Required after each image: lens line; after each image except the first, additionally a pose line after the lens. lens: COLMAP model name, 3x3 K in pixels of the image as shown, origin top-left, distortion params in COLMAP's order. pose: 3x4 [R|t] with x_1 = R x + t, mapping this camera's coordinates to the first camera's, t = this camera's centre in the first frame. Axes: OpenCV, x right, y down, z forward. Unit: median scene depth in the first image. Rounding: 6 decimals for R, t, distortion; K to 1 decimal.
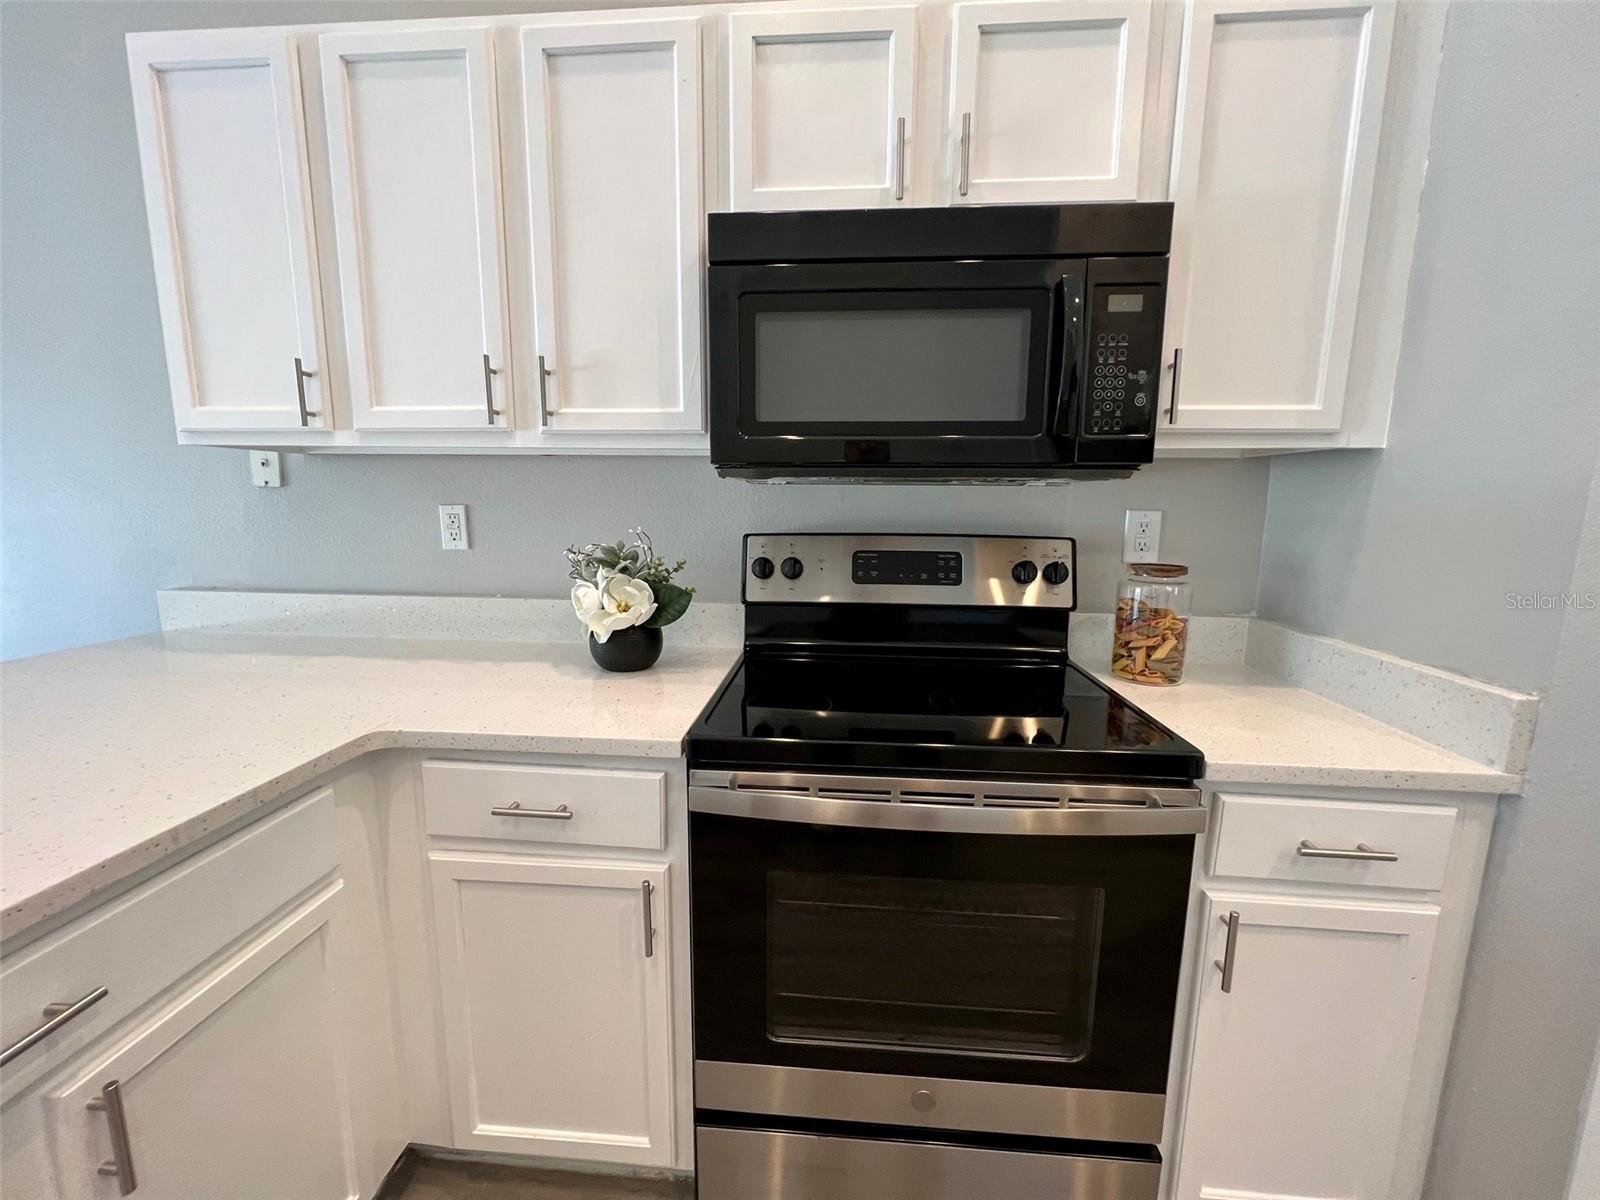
lens RADIAL K [[643.5, 0, 797.6], [0, 643.5, 599.7], [0, 0, 1]] dist [-0.004662, 0.000158]
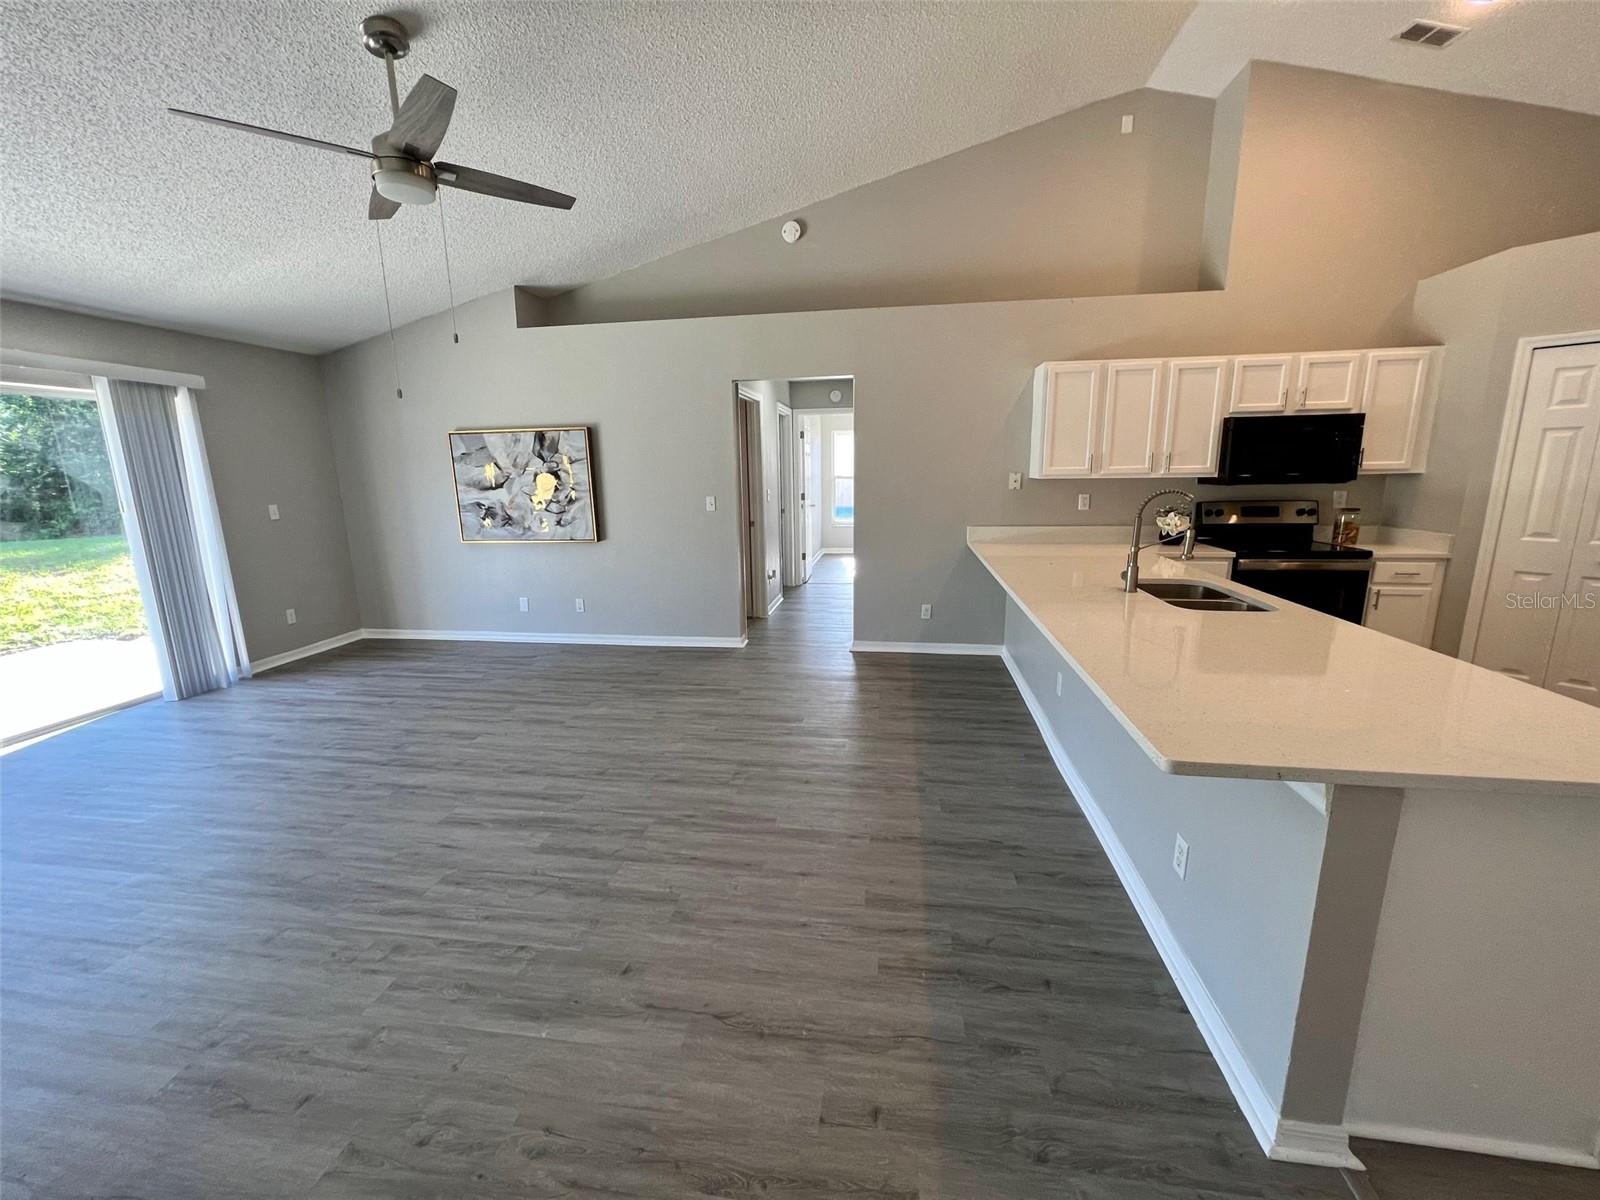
lens RADIAL K [[643.5, 0, 794.4], [0, 643.5, 596.9], [0, 0, 1]] dist [-0.004662, 0.000158]
pose [[0.997056, -0.013375, -0.075501, -2.073780], [0.016943, 0.998759, 0.046824, 0.200587], [0.074781, -0.047966, 0.996046, -2.550516]]
